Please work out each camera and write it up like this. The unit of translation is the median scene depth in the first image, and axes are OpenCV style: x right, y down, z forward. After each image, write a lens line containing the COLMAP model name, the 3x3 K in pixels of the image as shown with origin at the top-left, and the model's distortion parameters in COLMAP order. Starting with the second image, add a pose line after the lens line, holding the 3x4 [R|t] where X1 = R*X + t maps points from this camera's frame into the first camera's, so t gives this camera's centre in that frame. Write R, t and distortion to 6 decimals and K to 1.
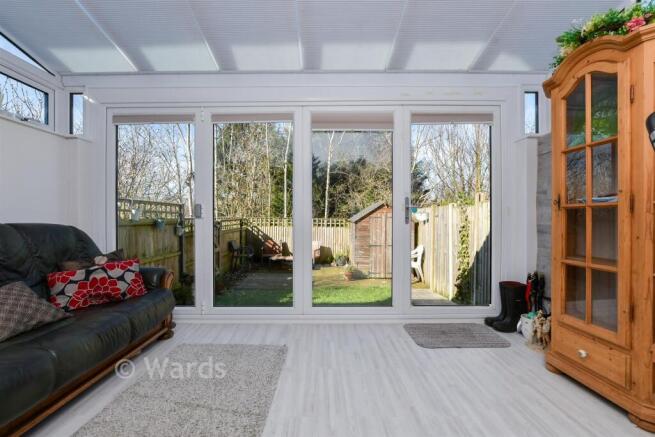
lens RADIAL K [[282.7, 0, 331.4], [0, 282.7, 218.1], [0, 0, 1]] dist [0.001583, 0.000057]
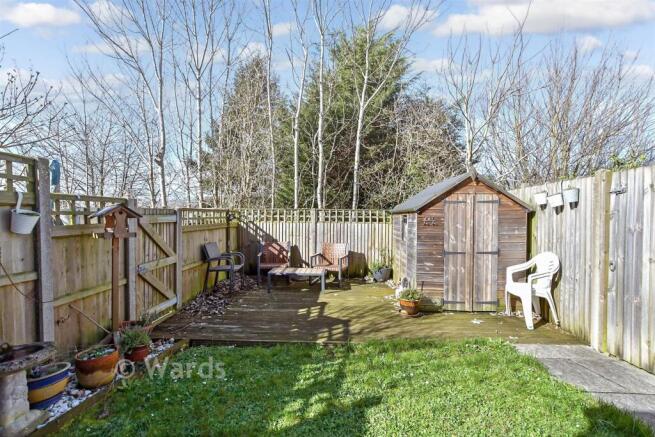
lens RADIAL K [[282.7, 0, 324.7], [0, 282.7, 219.2], [0, 0, 1]] dist [0.001583, 0.000057]
pose [[0.997422, -0.004893, -0.071597, -0.047414], [0.004950, 0.999988, 0.000615, 0.023564], [0.071593, -0.000968, 0.997433, 0.342786]]
